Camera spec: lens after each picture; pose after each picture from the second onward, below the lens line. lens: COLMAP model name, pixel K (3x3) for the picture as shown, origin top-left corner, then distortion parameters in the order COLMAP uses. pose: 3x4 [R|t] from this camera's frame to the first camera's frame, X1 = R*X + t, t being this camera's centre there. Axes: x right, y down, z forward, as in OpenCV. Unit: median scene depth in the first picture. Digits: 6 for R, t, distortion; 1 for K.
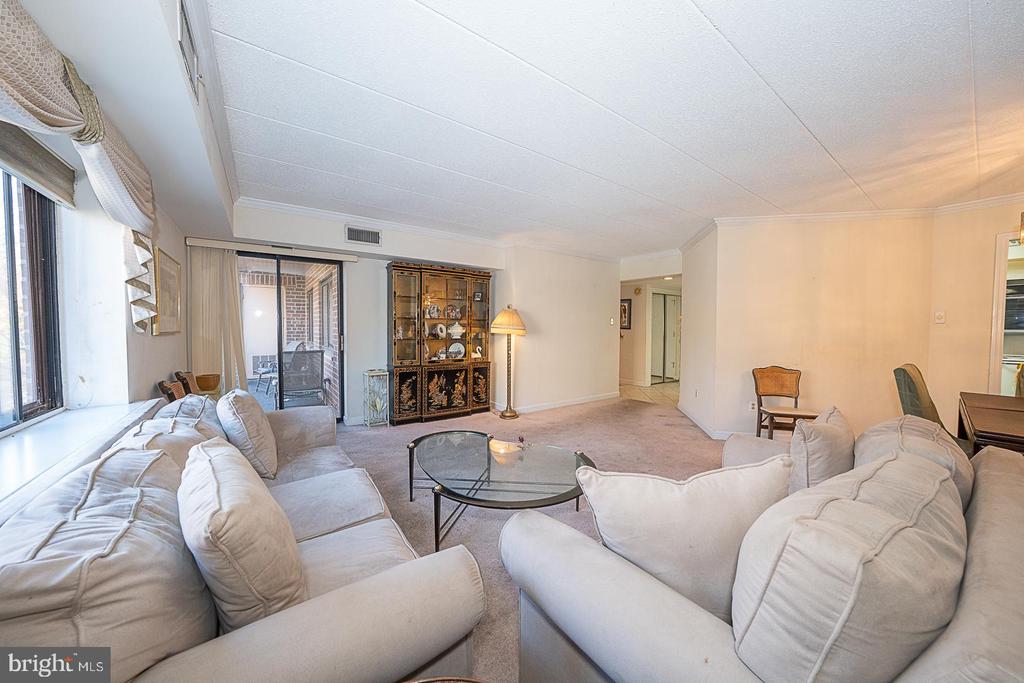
lens RADIAL K [[351.8, 0, 512.4], [0, 351.8, 340.0], [0, 0, 1]] dist [0.000860, 0.001134]
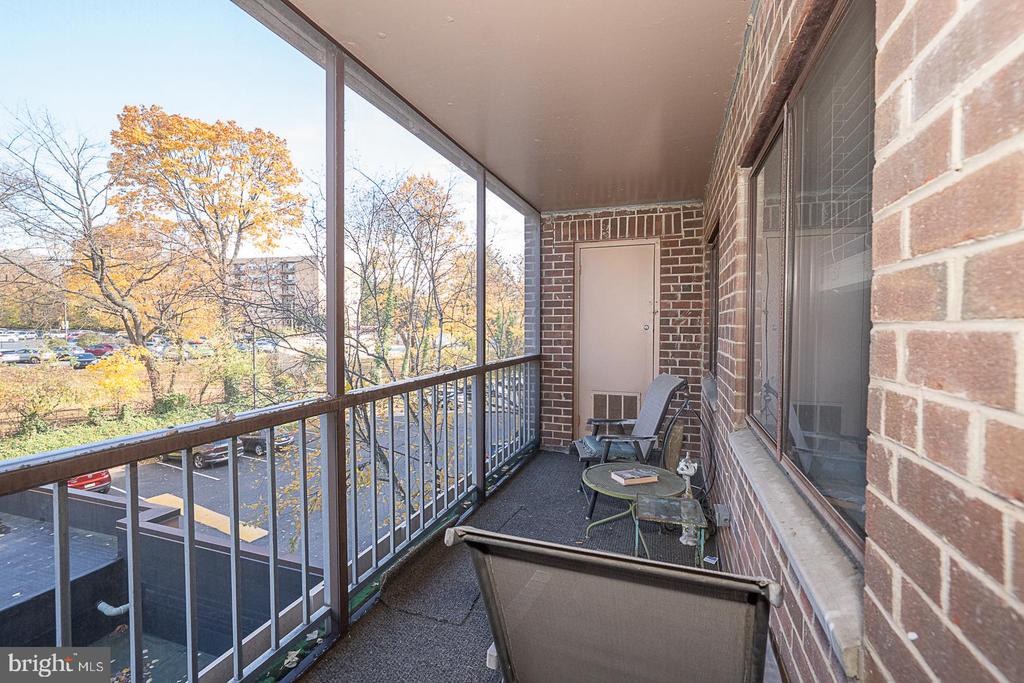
lens RADIAL K [[455.5, 0, 510.9], [0, 455.5, 339.6], [0, 0, 1]] dist [-0.000163, 0.000000]
pose [[0.586283, 0.012177, -0.810015, -0.311157], [-0.017564, 0.999843, 0.002318, -0.028532], [0.809916, 0.012868, 0.586405, 0.549215]]
